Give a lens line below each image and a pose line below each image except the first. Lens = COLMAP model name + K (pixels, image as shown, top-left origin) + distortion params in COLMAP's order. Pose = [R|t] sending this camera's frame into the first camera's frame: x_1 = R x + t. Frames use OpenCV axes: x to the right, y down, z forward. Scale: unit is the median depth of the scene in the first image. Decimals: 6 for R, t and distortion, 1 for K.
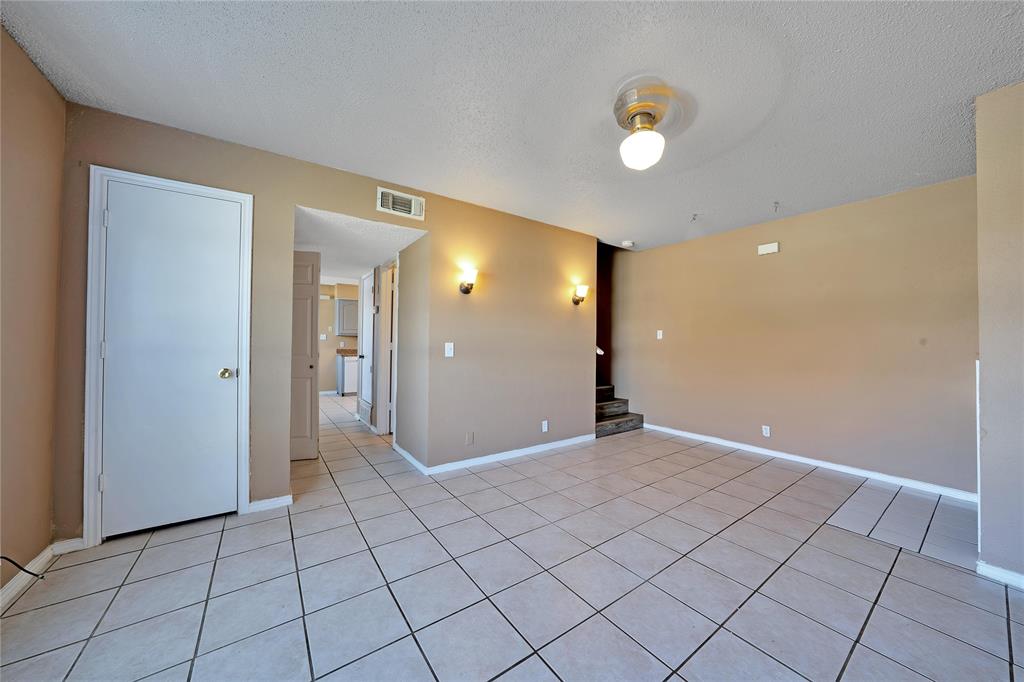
lens RADIAL K [[353.5, 0, 512.0], [0, 353.5, 341.0], [0, 0, 1]] dist [-0.000784, -0.000011]
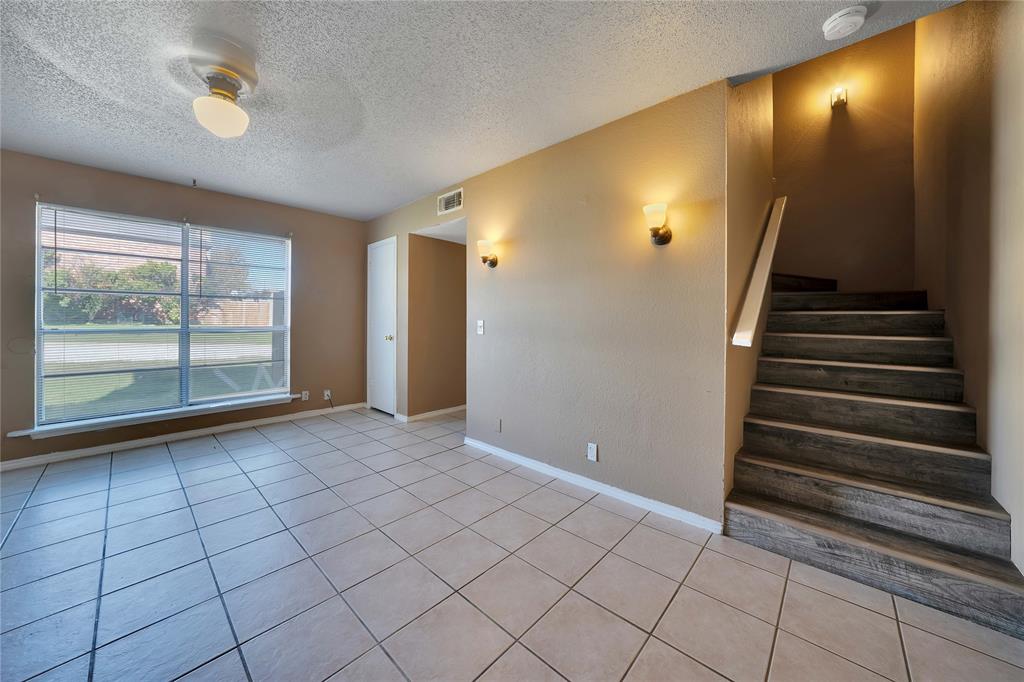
lens RADIAL K [[365.8, 0, 516.1], [0, 365.8, 324.3], [0, 0, 1]] dist [-0.001026, 0.000001]
pose [[0.220286, 0.005769, -0.975418, 0.852100], [0.007061, 0.999947, 0.007509, 0.008392], [0.975410, -0.008541, 0.220234, 0.880452]]
